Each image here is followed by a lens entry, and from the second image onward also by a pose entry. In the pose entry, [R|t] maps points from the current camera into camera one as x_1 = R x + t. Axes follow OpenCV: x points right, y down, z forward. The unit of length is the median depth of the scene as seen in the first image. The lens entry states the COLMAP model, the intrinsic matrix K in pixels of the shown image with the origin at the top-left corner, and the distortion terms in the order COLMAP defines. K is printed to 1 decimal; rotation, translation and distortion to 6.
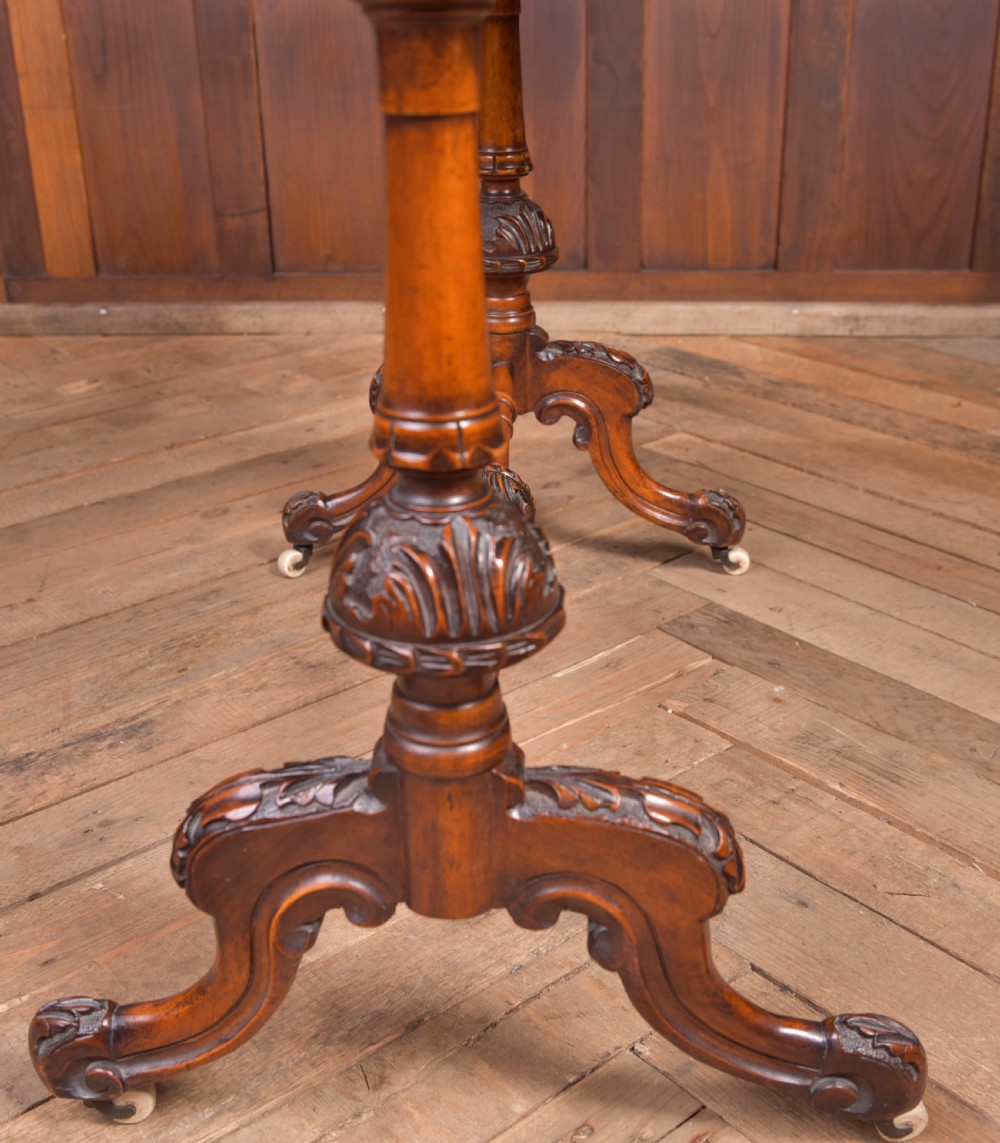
lens RADIAL K [[1377.4, 0, 467.1], [0, 1377.4, 586.7], [0, 0, 1]] dist [-0.086164, 0.103256]
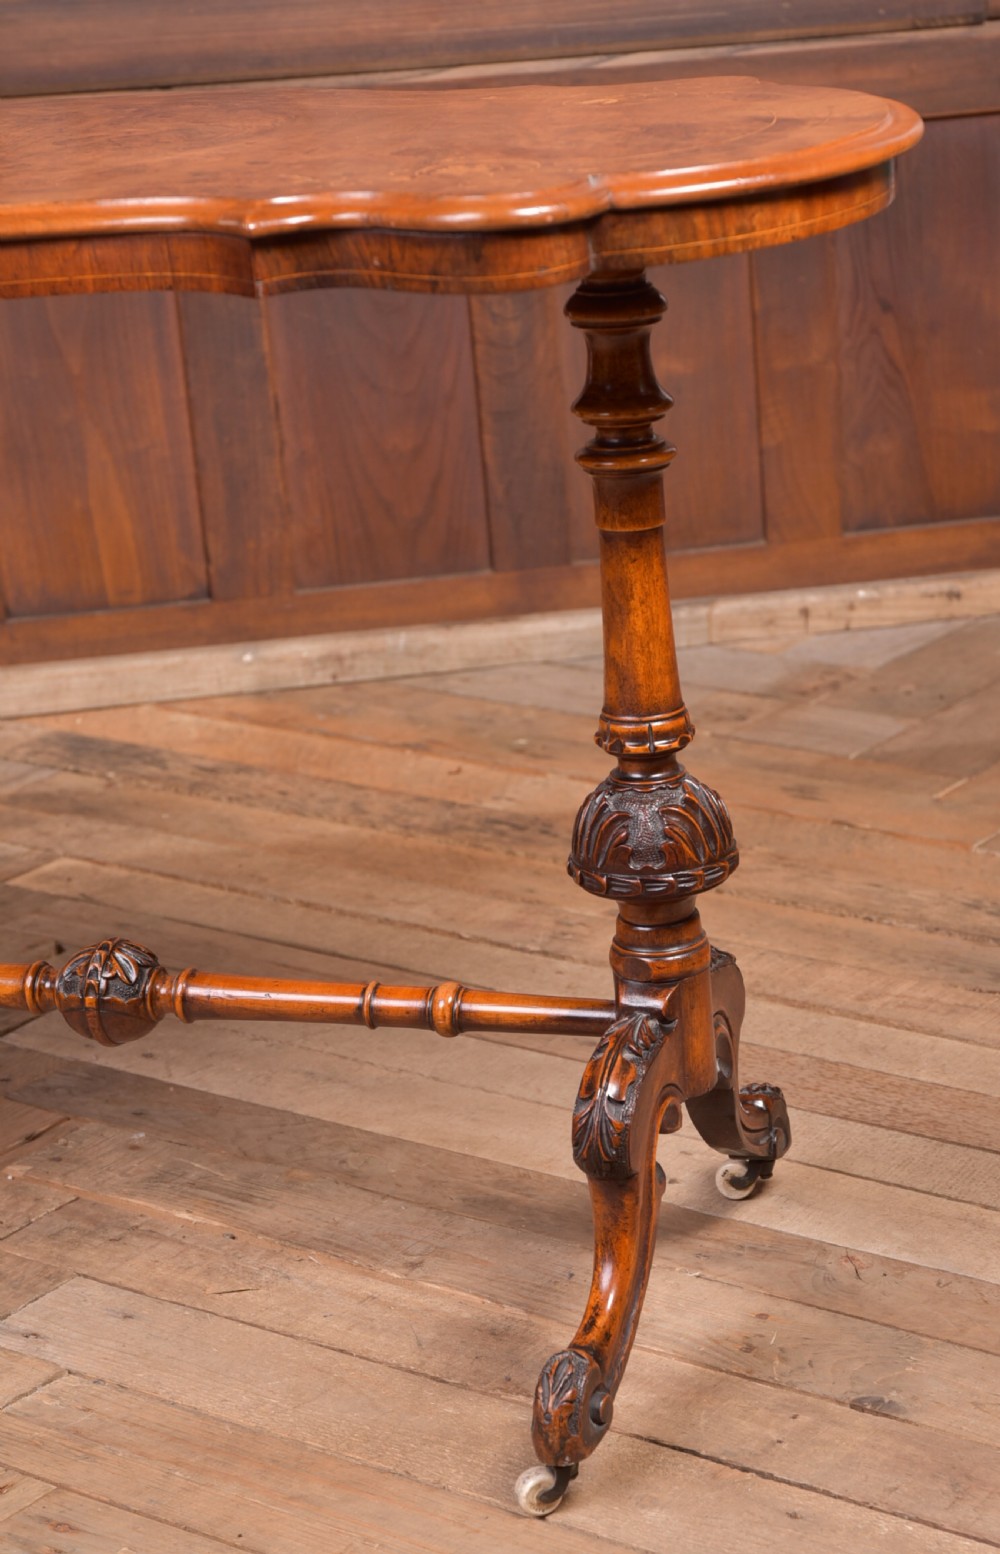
lens RADIAL K [[3355.2, 0, 679.5], [0, 3355.2, 800.7], [0, 0, 1]] dist [0.112109, 0.316338]
pose [[0.962579, -0.115312, 0.245245, 0.053556], [0.145925, 0.983105, -0.110501, 0.141091], [-0.228359, 0.142153, 0.963143, -1.089106]]
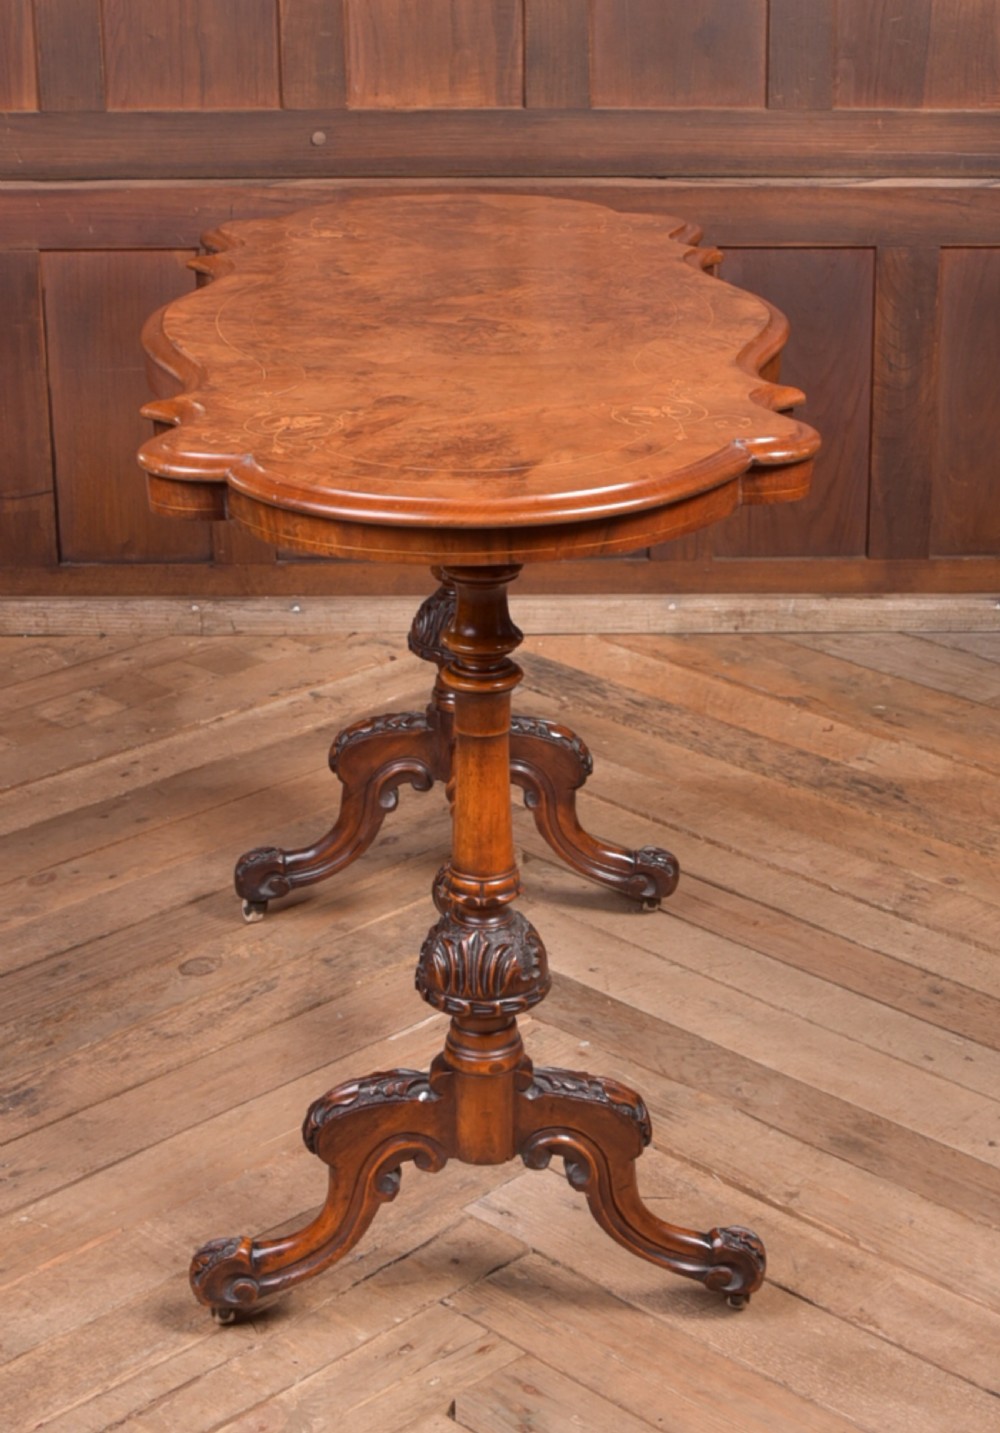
lens RADIAL K [[2668.8, 0, 604.6], [0, 2668.8, 519.0], [0, 0, 1]] dist [-0.127404, 0.136104]
pose [[0.991568, -0.010457, 0.129162, -0.036268], [0.026964, 0.991572, -0.126722, -0.073533], [-0.126748, 0.129136, 0.983493, -1.158986]]
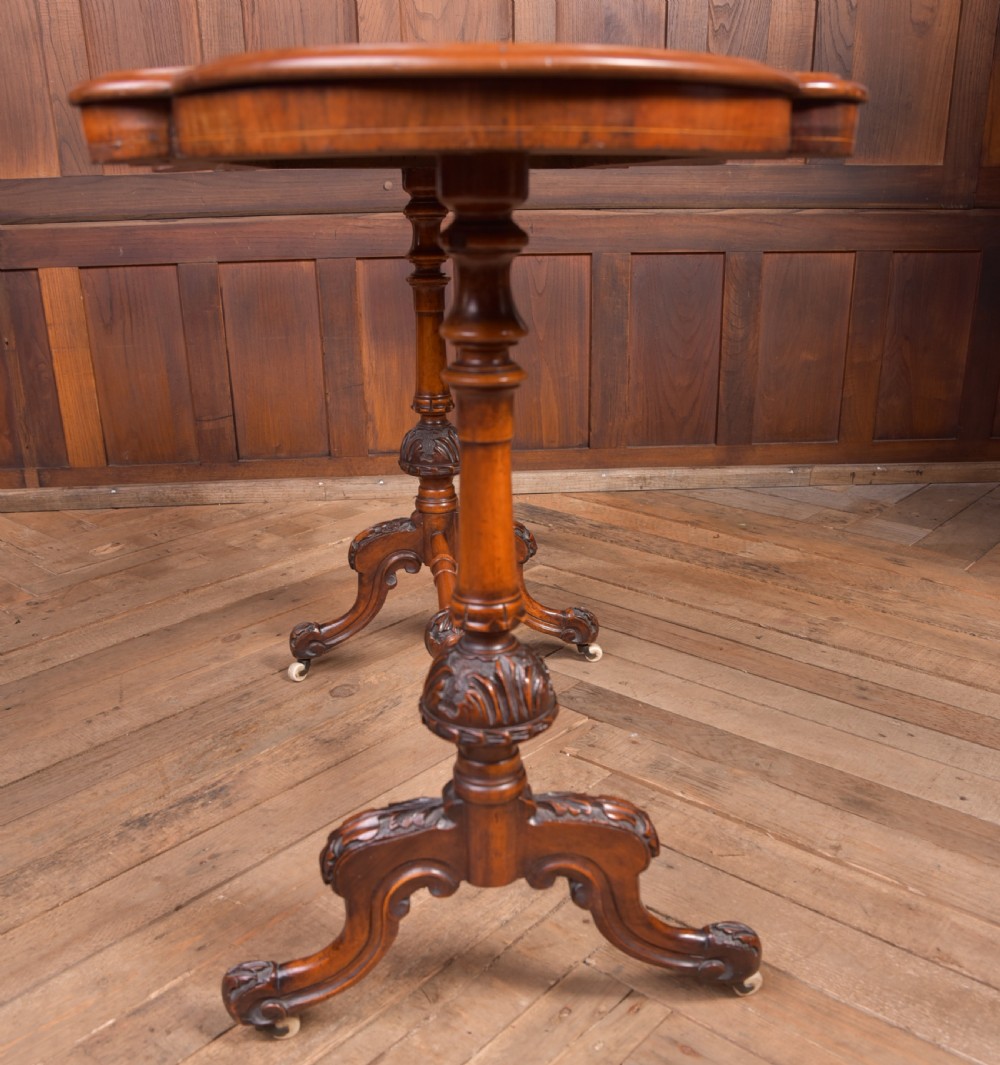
lens RADIAL K [[1052.4, 0, 501.9], [0, 1052.4, 608.6], [0, 0, 1]] dist [-0.121014, 0.098273]
pose [[0.985543, -0.052073, 0.161227, -0.099763], [0.060206, 0.997127, -0.045970, -0.021929], [-0.158370, 0.055012, 0.985846, -0.153630]]
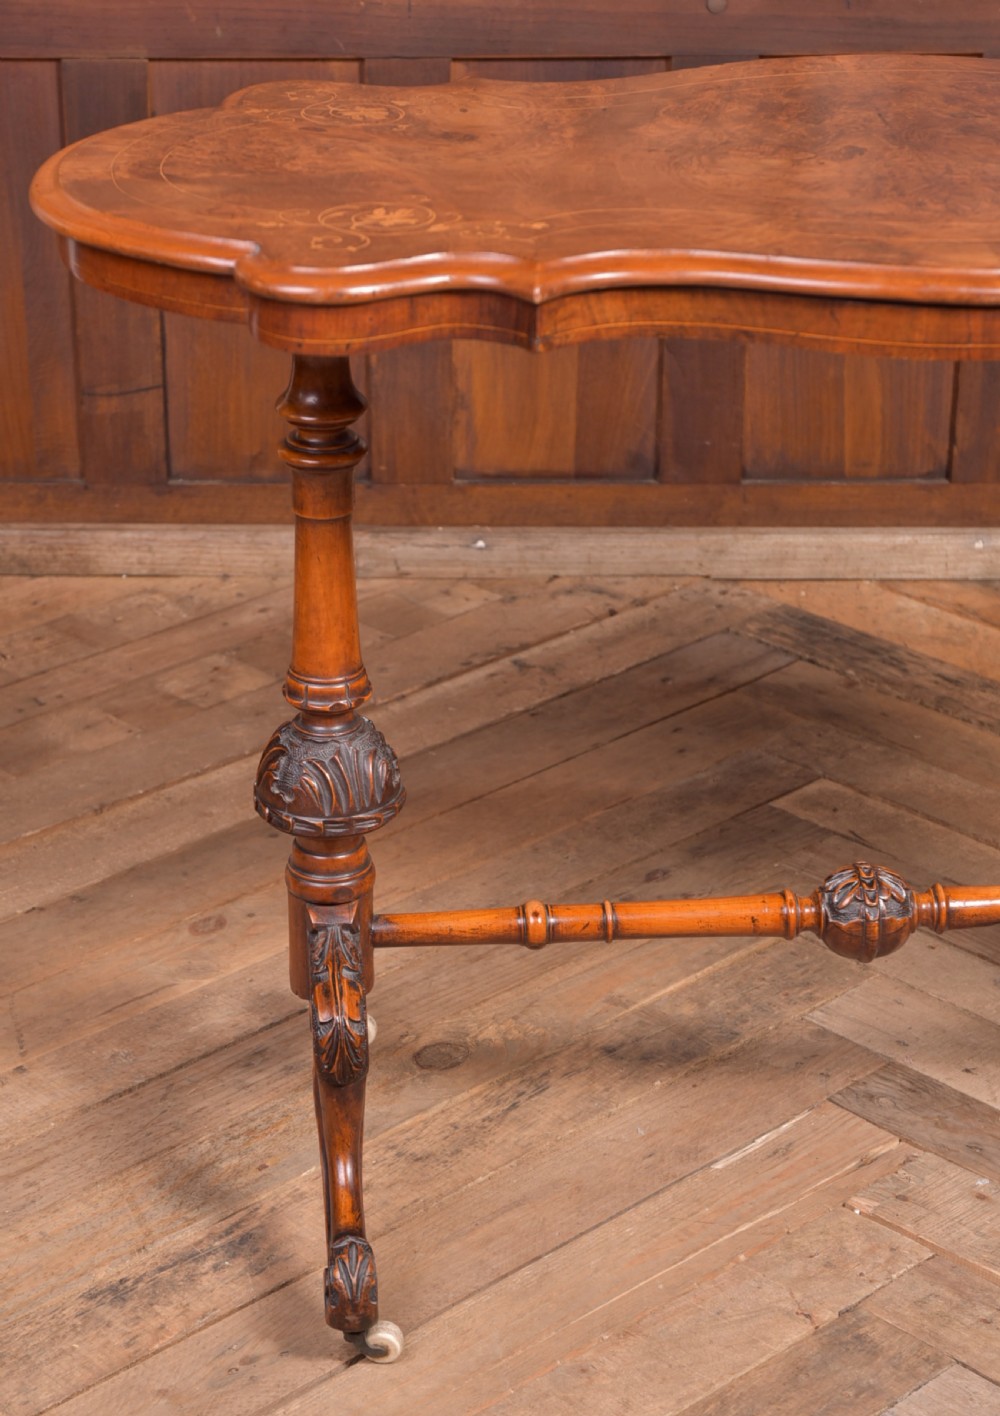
lens RADIAL K [[3205.6, 0, 366.4], [0, 3205.6, 802.3], [0, 0, 1]] dist [0.063034, 0.458457]
pose [[0.998148, -0.013443, 0.059336, -0.251759], [0.012422, 0.999769, 0.017545, -0.187384], [-0.059558, -0.016775, 0.998084, -0.902860]]
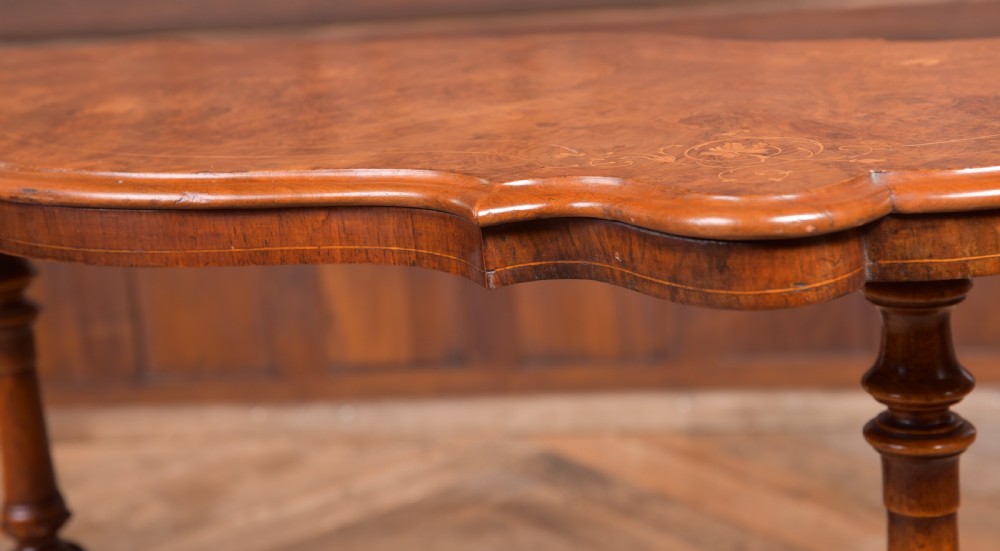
lens RADIAL K [[1756.8, 0, 498.7], [0, 1756.8, 228.2], [0, 0, 1]] dist [0.145848, 0.046334]
pose [[0.998516, -0.038574, -0.038440, 0.282086], [0.029929, 0.978427, -0.204414, -0.129917], [0.045496, 0.202960, 0.978129, -0.386493]]
